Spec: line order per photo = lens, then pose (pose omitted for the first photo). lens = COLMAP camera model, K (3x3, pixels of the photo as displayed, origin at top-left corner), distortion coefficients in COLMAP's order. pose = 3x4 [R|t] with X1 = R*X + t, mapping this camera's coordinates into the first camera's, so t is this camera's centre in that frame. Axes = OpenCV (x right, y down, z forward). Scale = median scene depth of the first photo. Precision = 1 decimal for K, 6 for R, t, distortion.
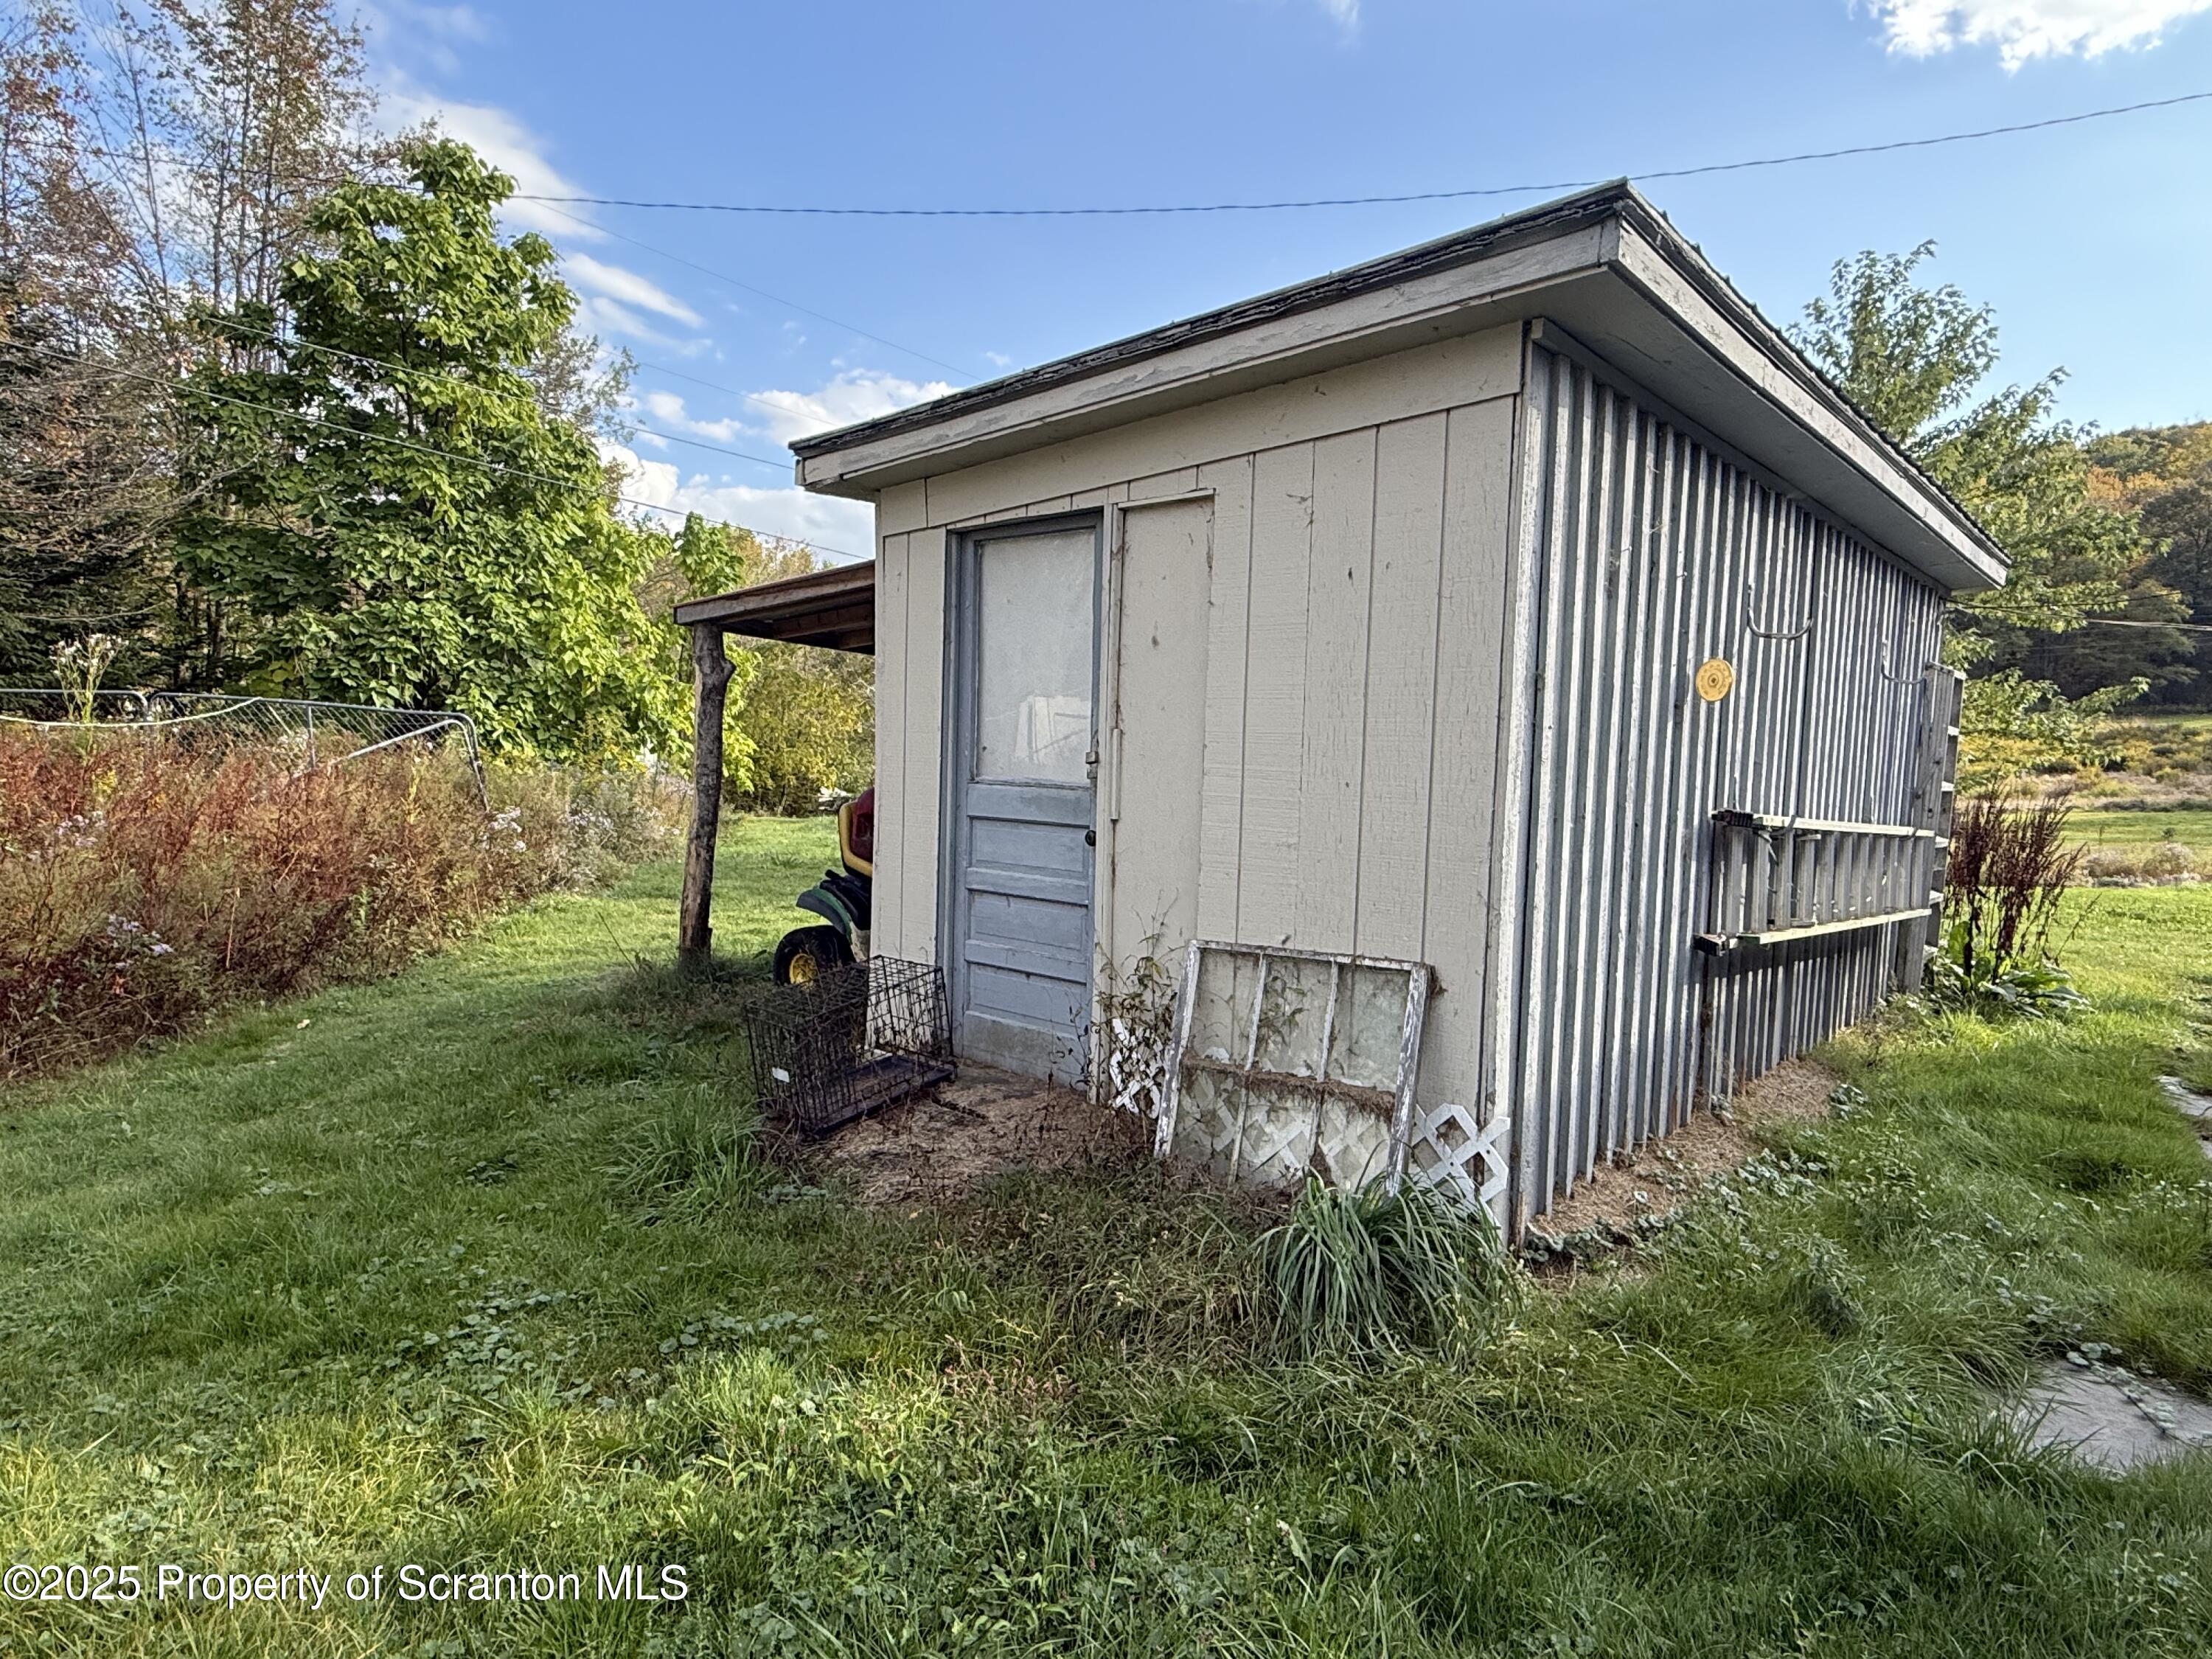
lens RADIAL K [[1351.6, 0, 1112.2], [0, 1351.6, 818.7], [0, 0, 1]] dist [-0.060204, 0.038609]
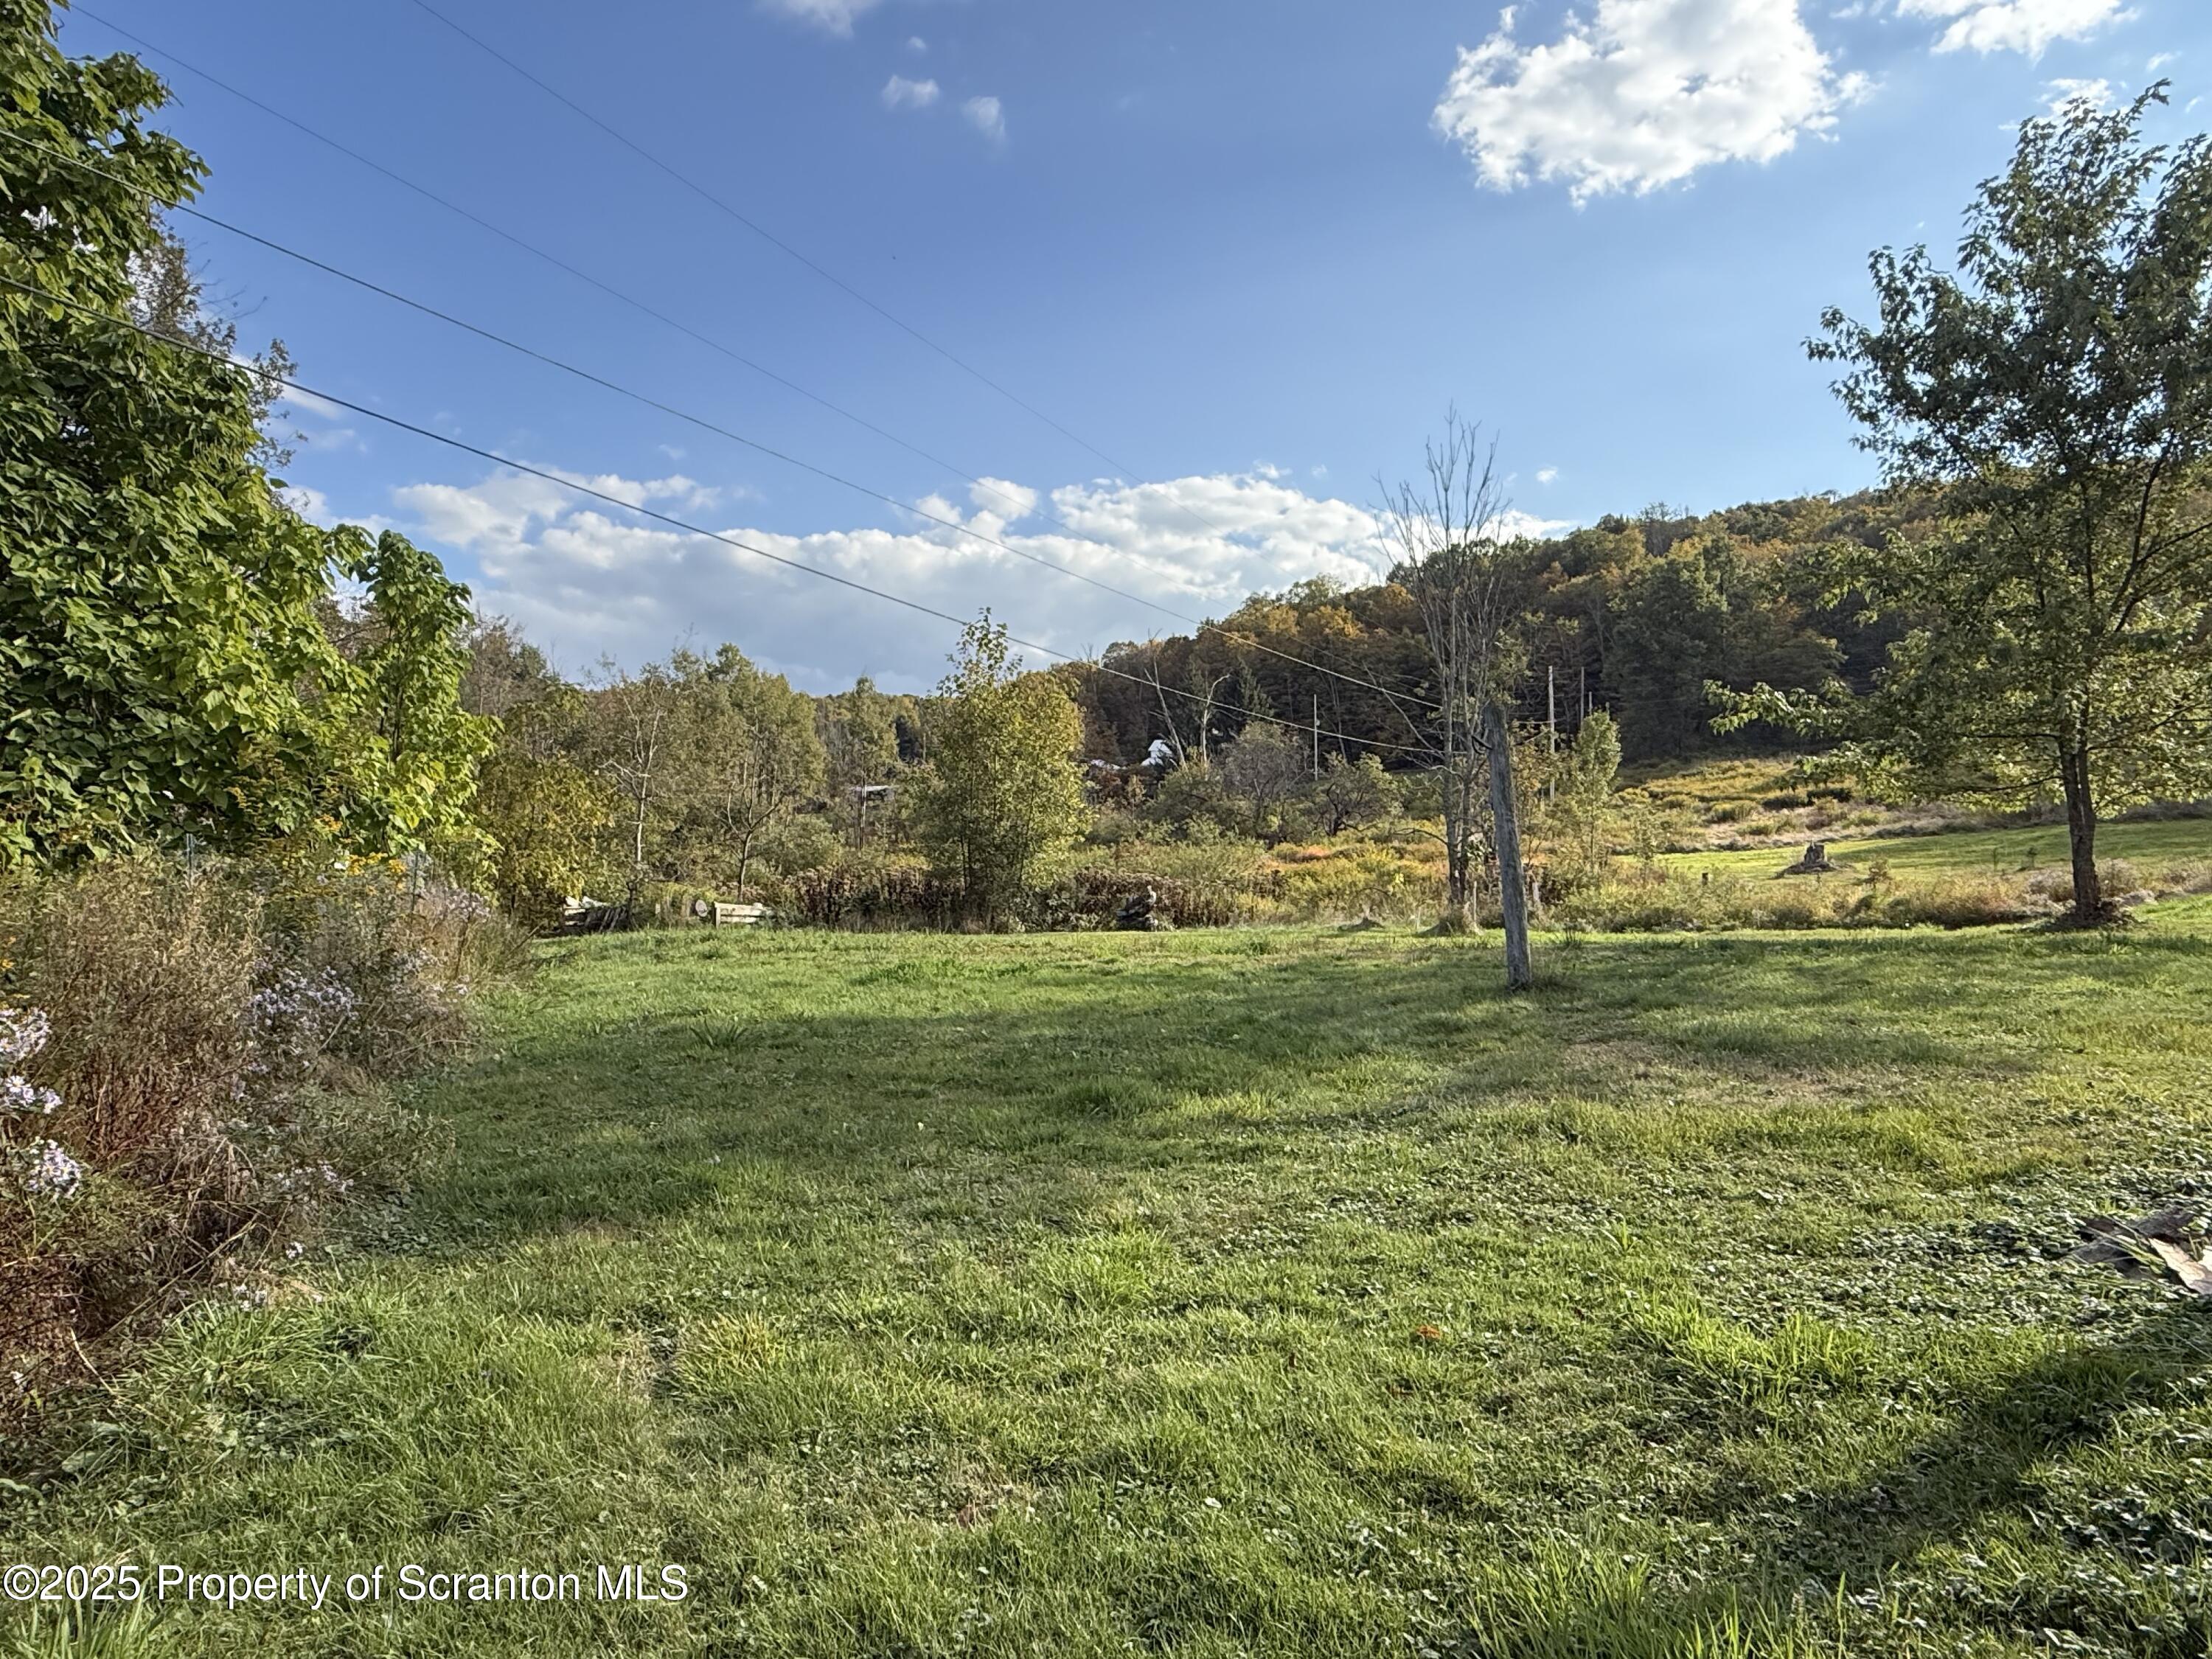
lens RADIAL K [[1330.3, 0, 1082.5], [0, 1330.3, 821.5], [0, 0, 1]] dist [-0.005909, 0.000865]
pose [[0.978610, -0.053716, 0.198588, -0.138739], [0.065973, 0.996270, -0.055625, -0.007248], [-0.194859, 0.067536, 0.978503, 0.329284]]
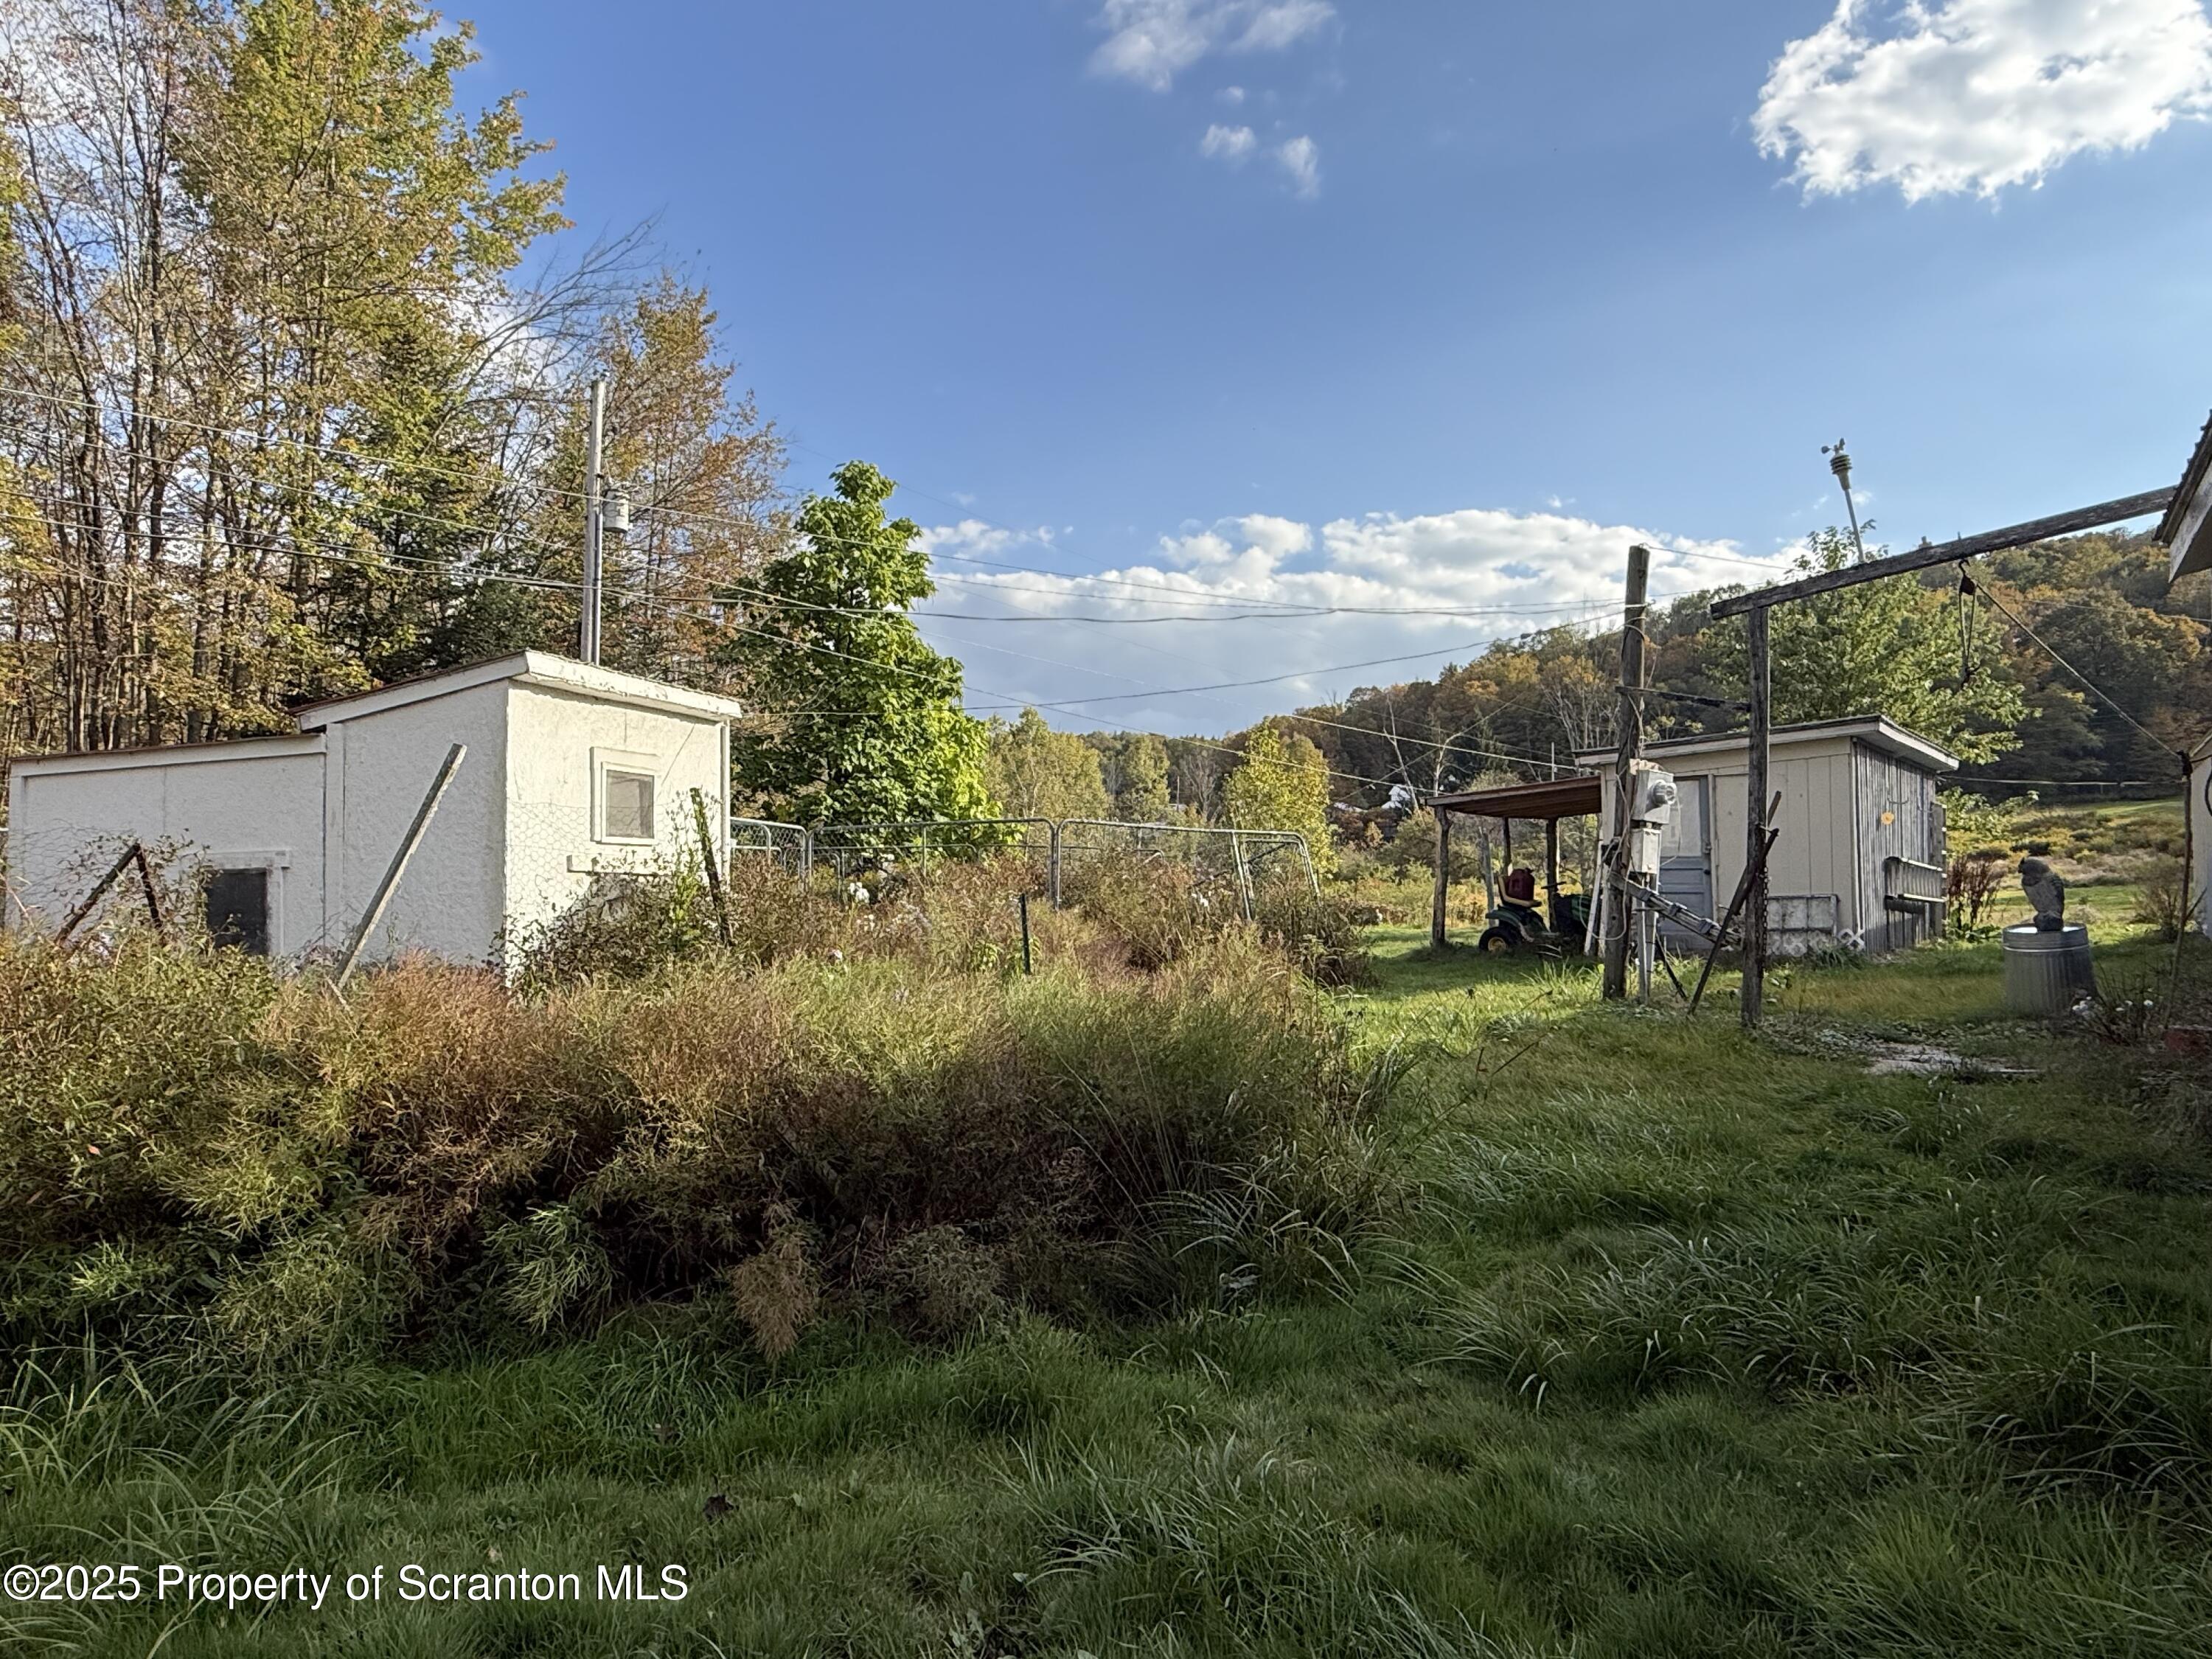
lens RADIAL K [[1330.3, 0, 1082.5], [0, 1330.3, 821.5], [0, 0, 1]] dist [-0.005909, 0.000865]
pose [[0.999070, -0.037073, 0.021998, -0.304605], [0.038935, 0.995058, -0.091344, 0.024615], [-0.018503, 0.092115, 0.995576, -0.424966]]
